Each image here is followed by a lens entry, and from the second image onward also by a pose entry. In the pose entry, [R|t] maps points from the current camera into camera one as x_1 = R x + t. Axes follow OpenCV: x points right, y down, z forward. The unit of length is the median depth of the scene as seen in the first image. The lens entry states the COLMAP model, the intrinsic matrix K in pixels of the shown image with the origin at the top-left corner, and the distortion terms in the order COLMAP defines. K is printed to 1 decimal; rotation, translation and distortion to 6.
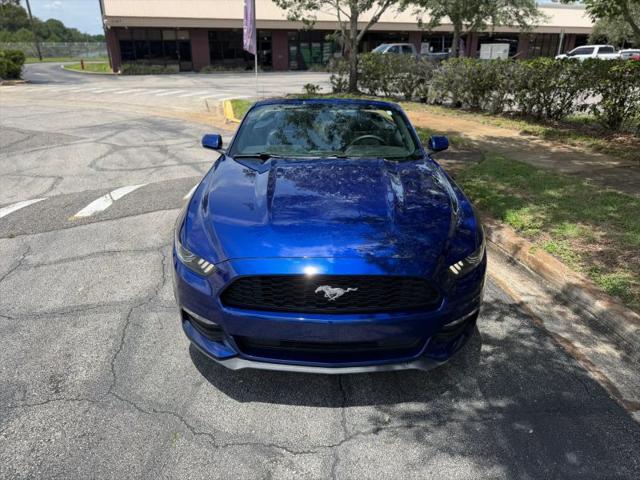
lens RADIAL K [[450.3, 0, 320.0], [0, 450.3, 240.0], [0, 0, 1]] dist [0.012260, -0.020886]
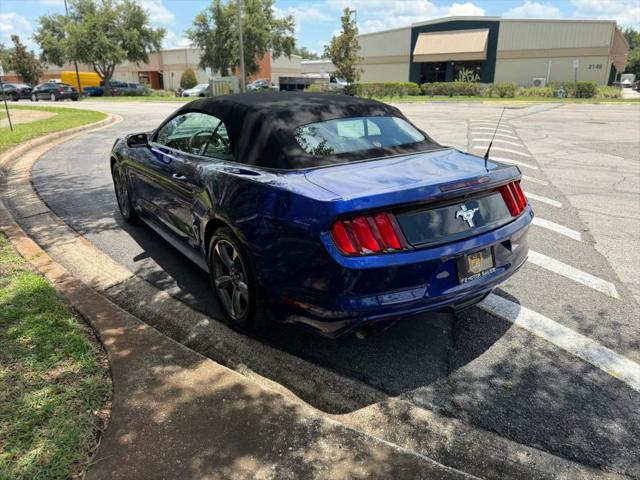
lens RADIAL K [[457.6, 0, 321.1], [0, 457.6, 239.5], [0, 0, 1]] dist [-0.004419, -0.005678]
pose [[-0.808588, 0.189731, -0.556945, 0.296020], [-0.223861, 0.776186, 0.589425, -0.398081], [0.544125, 0.601281, -0.585141, 1.050301]]
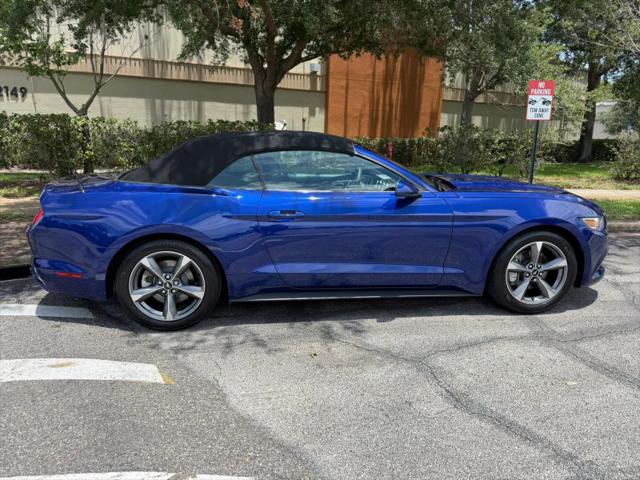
lens RADIAL K [[456.4, 0, 320.0], [0, 456.4, 240.0], [0, 0, 1]] dist [-0.002103, -0.005741]
pose [[-0.110655, -0.231678, 0.966479, -0.565115], [0.362523, 0.896040, 0.256299, -0.218173], [-0.925382, 0.378732, -0.015163, 0.638746]]
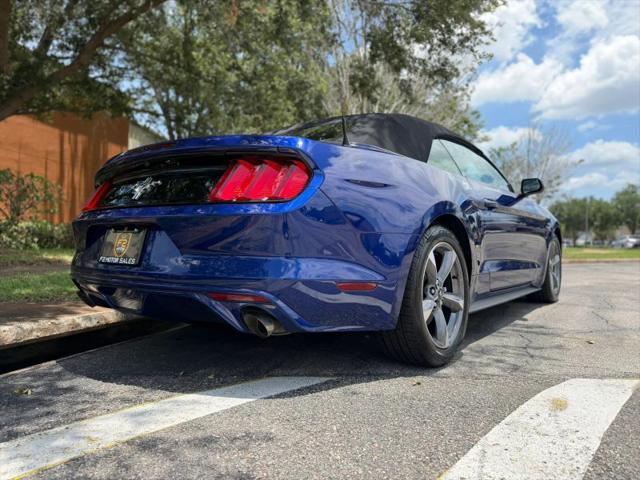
lens RADIAL K [[457.6, 0, 321.1], [0, 457.6, 239.5], [0, 0, 1]] dist [-0.004419, -0.005678]
pose [[-0.790370, -0.007839, 0.612579, -0.248985], [0.218913, 0.930287, 0.294353, -0.262095], [-0.572182, 0.366750, -0.733555, 1.050991]]
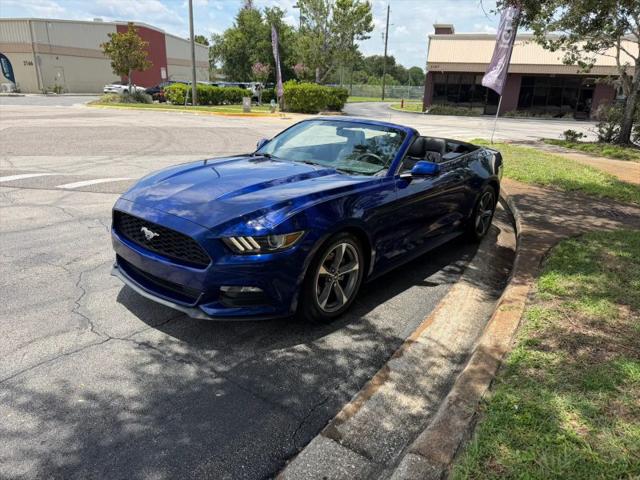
lens RADIAL K [[452.8, 0, 320.0], [0, 452.8, 240.0], [0, 0, 1]] dist [-0.003162, -0.004788]
pose [[0.774954, 0.221215, -0.592039, 0.379304], [-0.273556, 0.961855, 0.001323, -0.003022], [0.569749, 0.160930, 0.805908, 0.056674]]
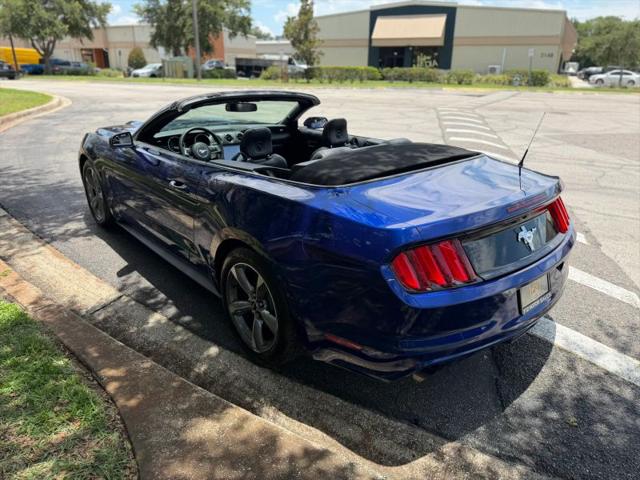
lens RADIAL K [[460.2, 0, 322.7], [0, 460.2, 240.0], [0, 0, 1]] dist [-0.006077, -0.008400]
pose [[-0.746277, 0.220526, -0.628044, 0.311573], [-0.273246, 0.758868, 0.591148, -0.380323], [0.606966, 0.612771, -0.506067, 0.977102]]
